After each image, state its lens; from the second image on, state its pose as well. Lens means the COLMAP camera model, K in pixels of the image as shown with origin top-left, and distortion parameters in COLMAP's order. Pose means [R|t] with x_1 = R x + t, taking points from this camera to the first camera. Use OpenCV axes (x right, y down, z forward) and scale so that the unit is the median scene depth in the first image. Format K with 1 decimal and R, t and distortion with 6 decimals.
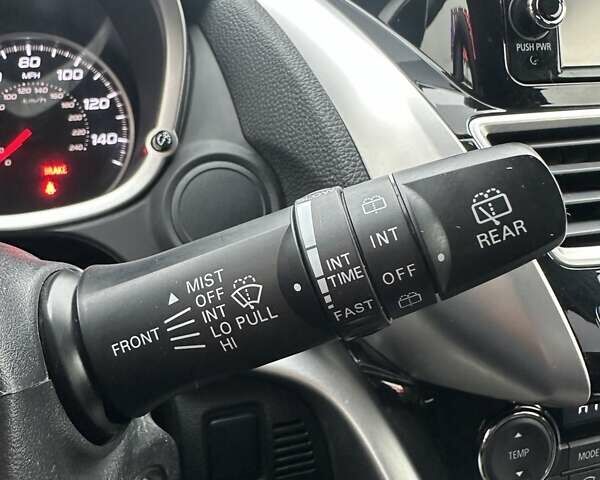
lens RADIAL K [[554.9, 0, 302.5], [0, 554.9, 253.3], [0, 0, 1]] dist [0.071091, -0.104607]
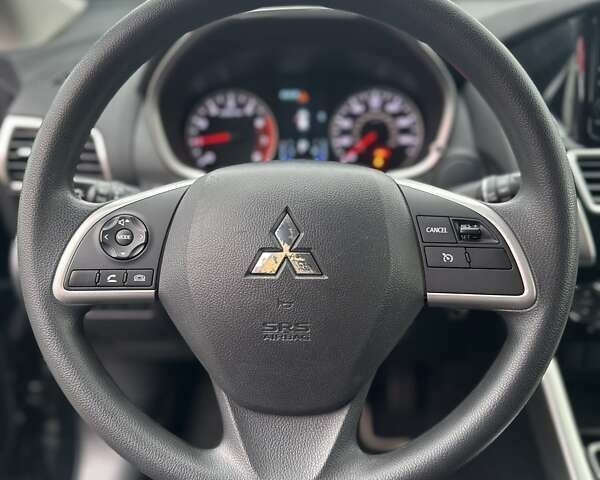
lens RADIAL K [[554.9, 0, 302.5], [0, 554.9, 253.3], [0, 0, 1]] dist [0.071091, -0.104607]
pose [[0.915312, 0.124295, -0.383086, 0.169390], [-0.098701, 0.991408, 0.085843, 0.088489], [0.390465, -0.040762, 0.919715, -1.326468]]
